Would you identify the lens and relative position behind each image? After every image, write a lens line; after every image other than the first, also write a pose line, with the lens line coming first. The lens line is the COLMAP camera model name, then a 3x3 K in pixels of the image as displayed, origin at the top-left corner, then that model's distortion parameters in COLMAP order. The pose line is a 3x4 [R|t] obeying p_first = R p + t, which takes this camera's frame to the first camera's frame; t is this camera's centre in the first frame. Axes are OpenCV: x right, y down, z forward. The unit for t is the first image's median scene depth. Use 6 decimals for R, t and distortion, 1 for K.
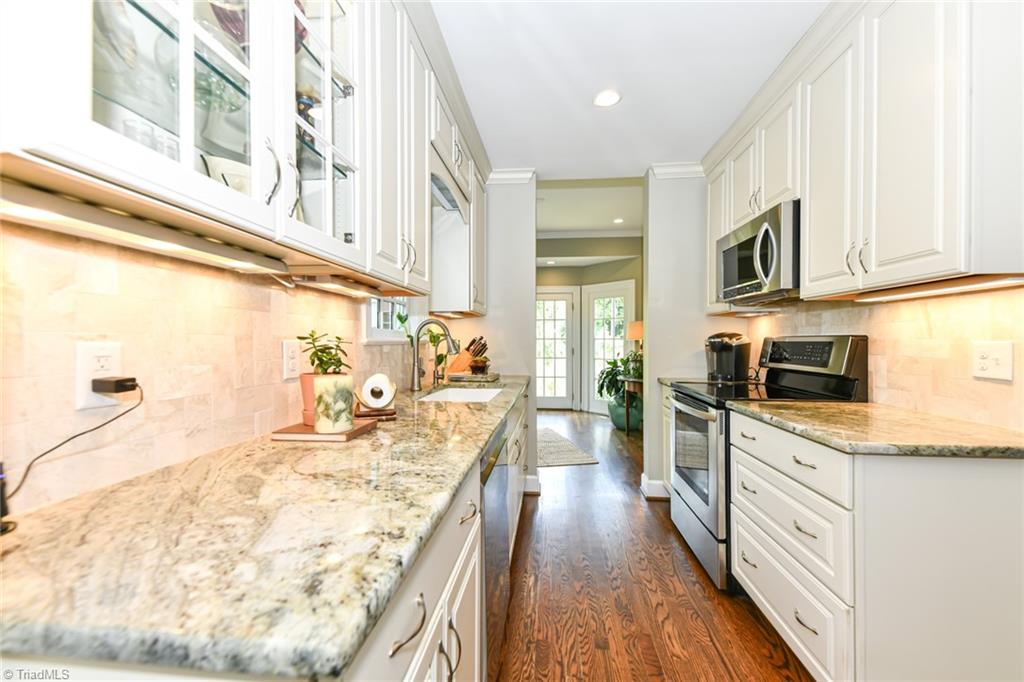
lens RADIAL K [[416.6, 0, 512.3], [0, 416.6, 339.3], [0, 0, 1]] dist [0.025295, -0.000738]
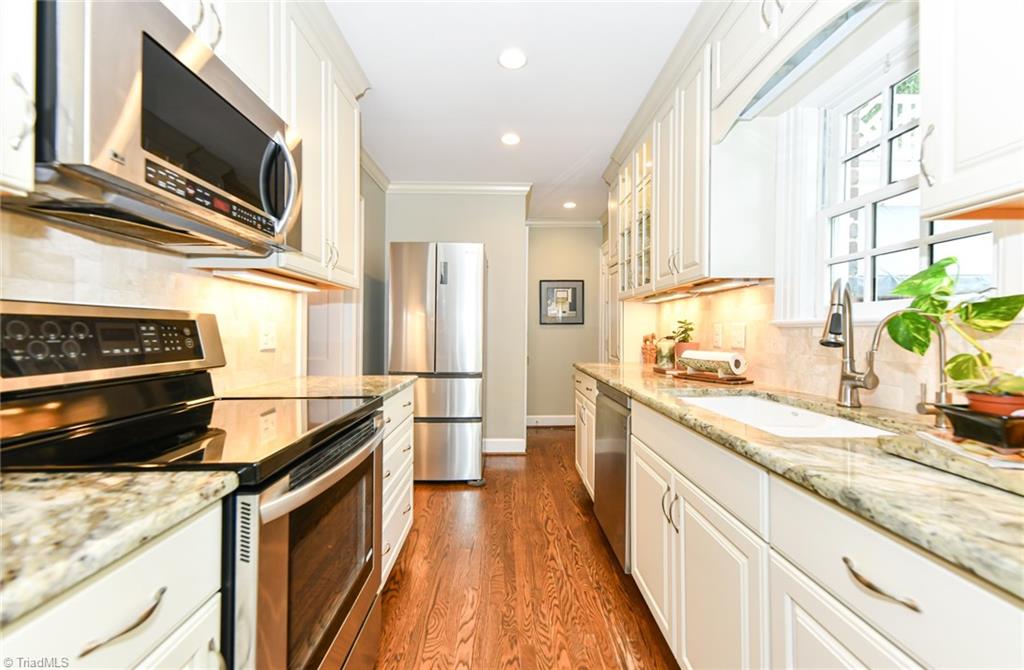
lens RADIAL K [[416.2, 0, 508.8], [0, 416.2, 333.4], [0, 0, 1]] dist [-0.000291, -0.000017]
pose [[-0.994016, -0.000766, -0.109228, 0.321757], [-0.000972, 0.999998, 0.001829, 0.023875], [0.109226, 0.001924, -0.994015, 1.658576]]
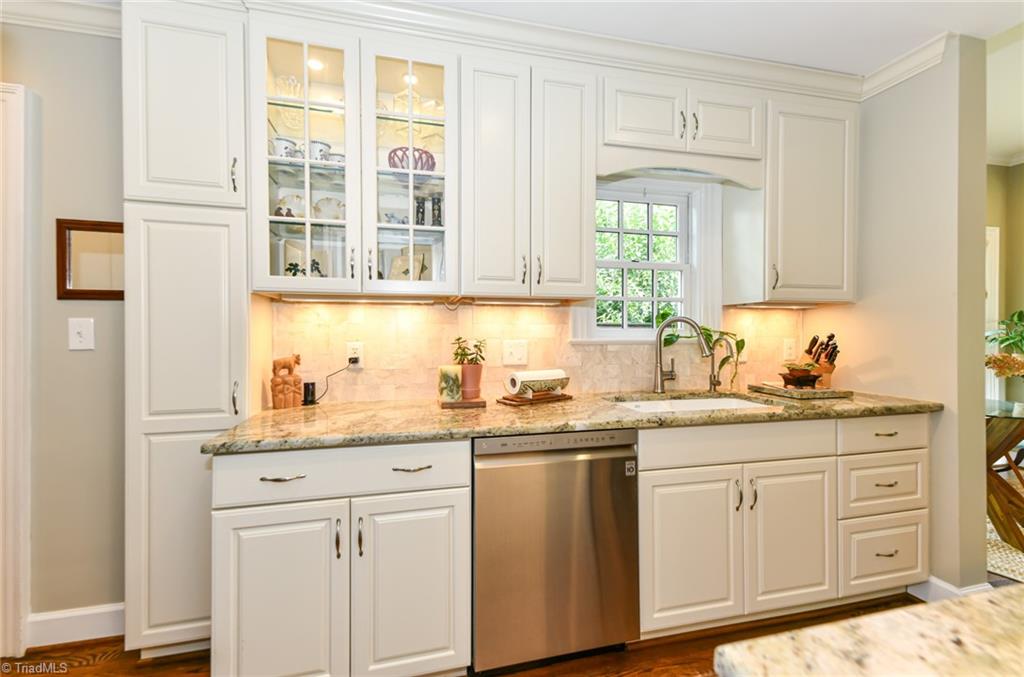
lens RADIAL K [[422.7, 0, 505.7], [0, 422.7, 343.3], [0, 0, 1]] dist [0.003348, 0.000219]
pose [[0.324621, 0.026624, -0.945469, 0.618858], [0.003639, 0.999561, 0.029397, -0.021760], [0.945837, -0.012983, 0.324381, 0.389709]]
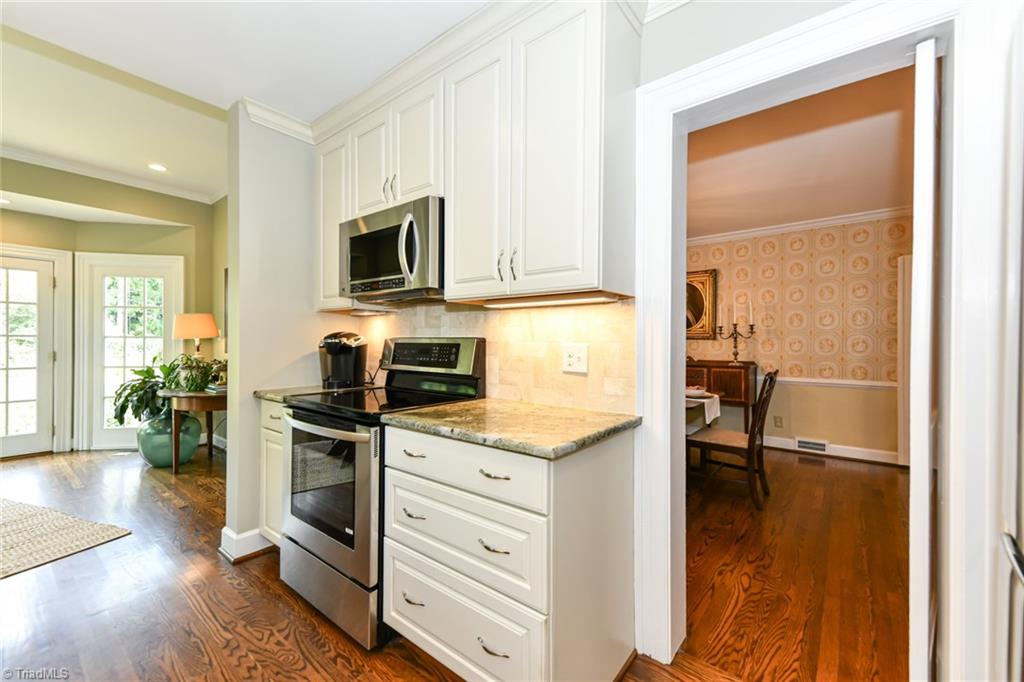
lens RADIAL K [[416.6, 0, 509.3], [0, 416.6, 340.7], [0, 0, 1]] dist [0.025295, -0.000738]
pose [[0.549130, 0.005838, 0.835716, -0.039550], [-0.010037, 0.999950, -0.000390, -0.001809], [-0.835676, -0.008173, 0.549161, 0.317323]]
